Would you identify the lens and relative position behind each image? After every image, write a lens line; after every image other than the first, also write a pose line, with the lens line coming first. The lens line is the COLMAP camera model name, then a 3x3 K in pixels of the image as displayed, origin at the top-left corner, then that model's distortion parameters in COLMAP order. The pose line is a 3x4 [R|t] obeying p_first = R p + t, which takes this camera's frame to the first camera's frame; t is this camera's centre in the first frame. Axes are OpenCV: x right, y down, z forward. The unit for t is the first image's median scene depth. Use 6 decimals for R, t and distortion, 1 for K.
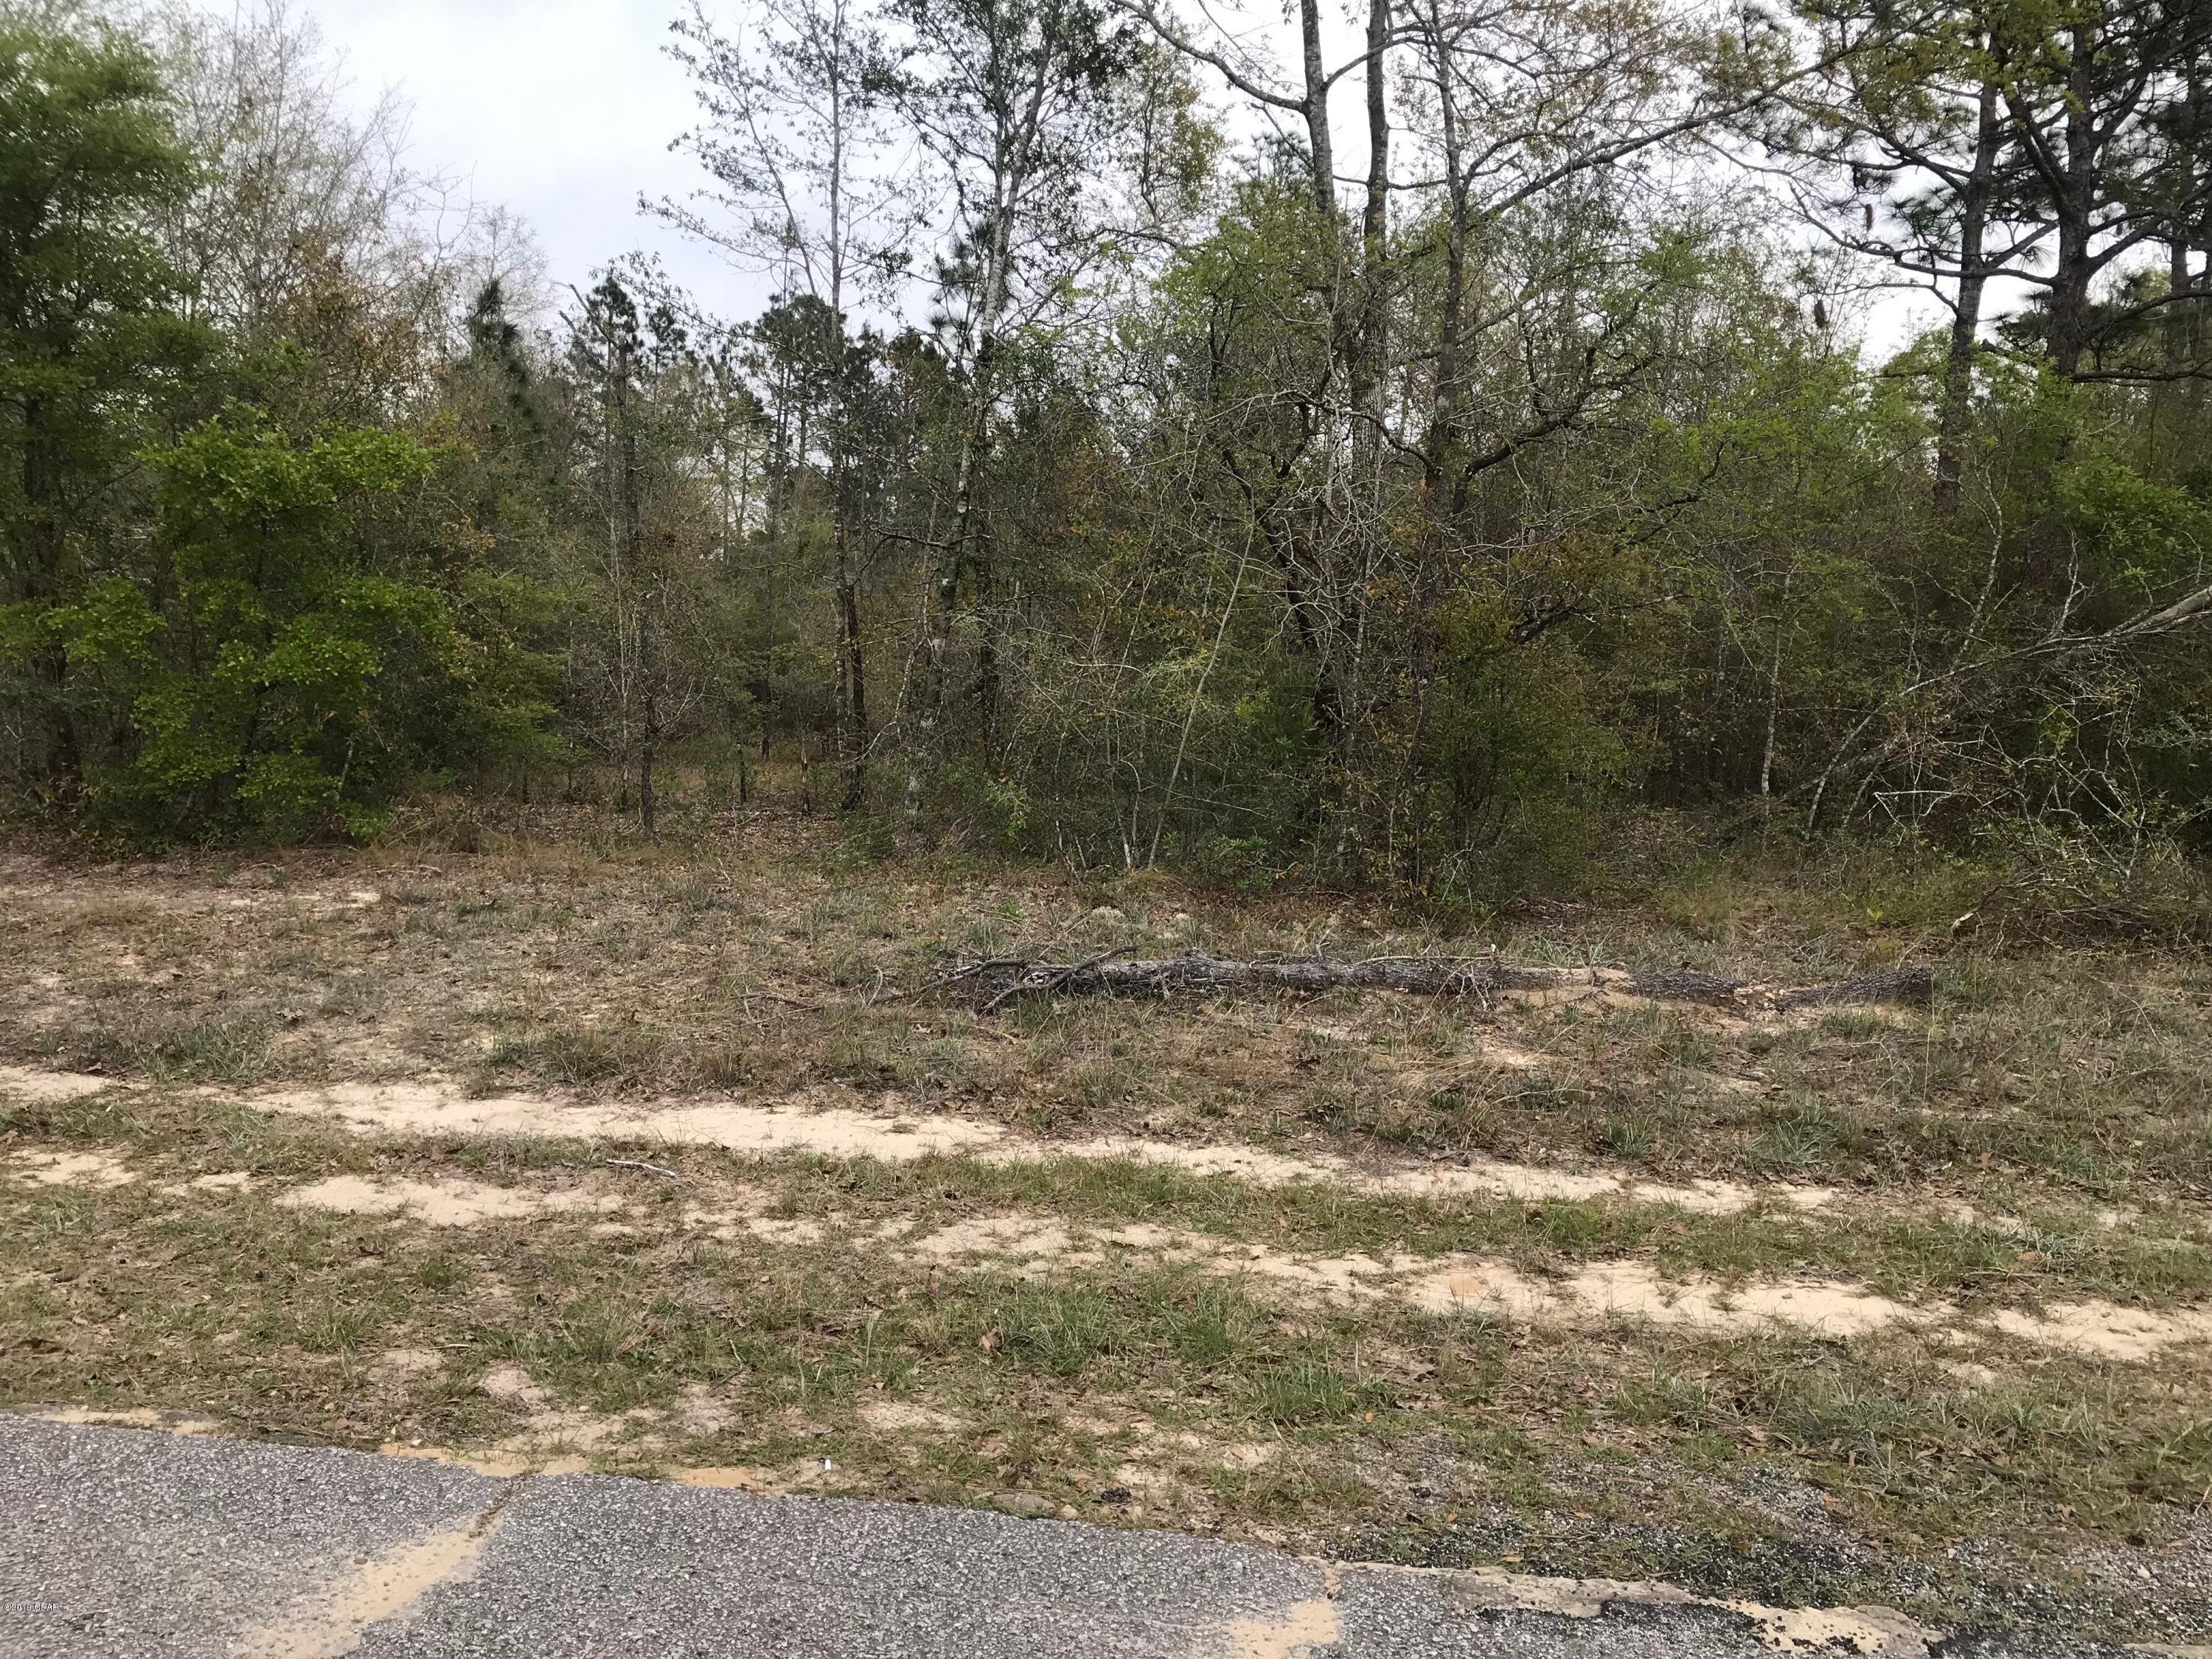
lens RADIAL K [[1777.4, 0, 1108.5], [0, 1777.4, 829.0], [0, 0, 1]] dist [0.025477, -0.008189]
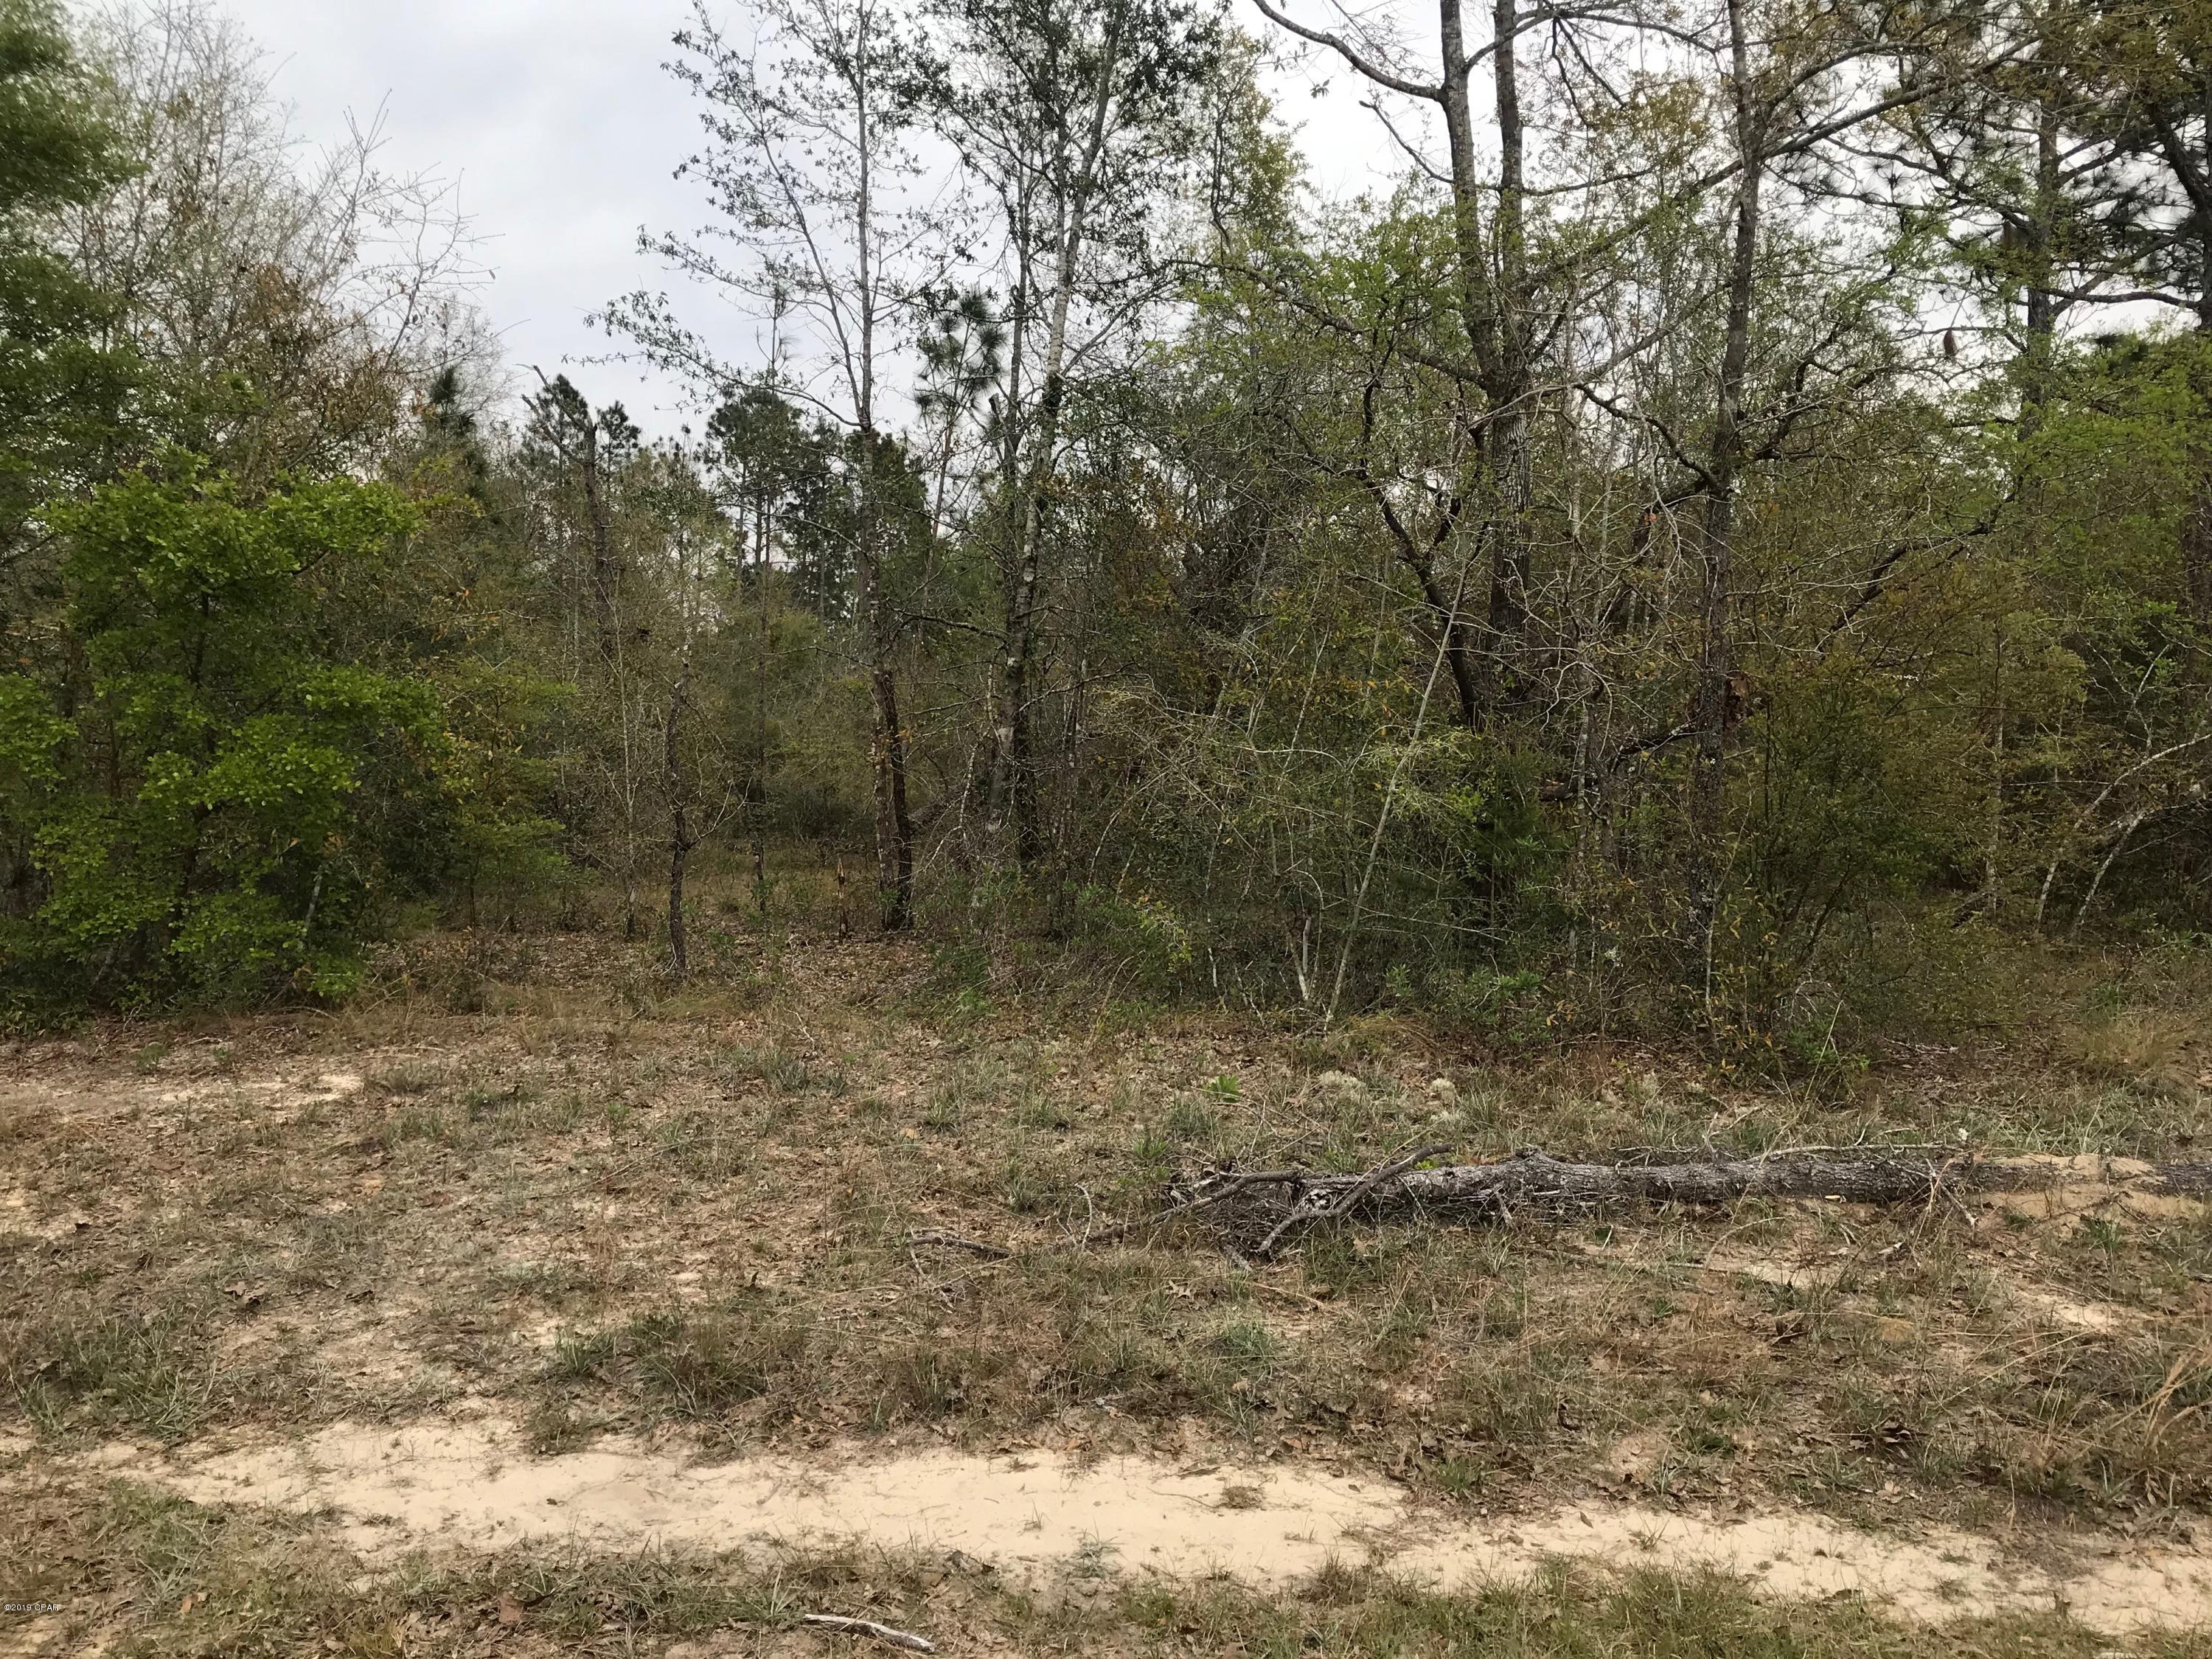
lens RADIAL K [[1777.4, 0, 1107.2], [0, 1777.4, 830.6], [0, 0, 1]] dist [0.025477, -0.008189]
pose [[0.999257, -0.027818, 0.026669, -0.100621], [0.029094, 0.998390, -0.048700, -0.021143], [-0.025272, 0.049440, 0.998457, 0.211614]]
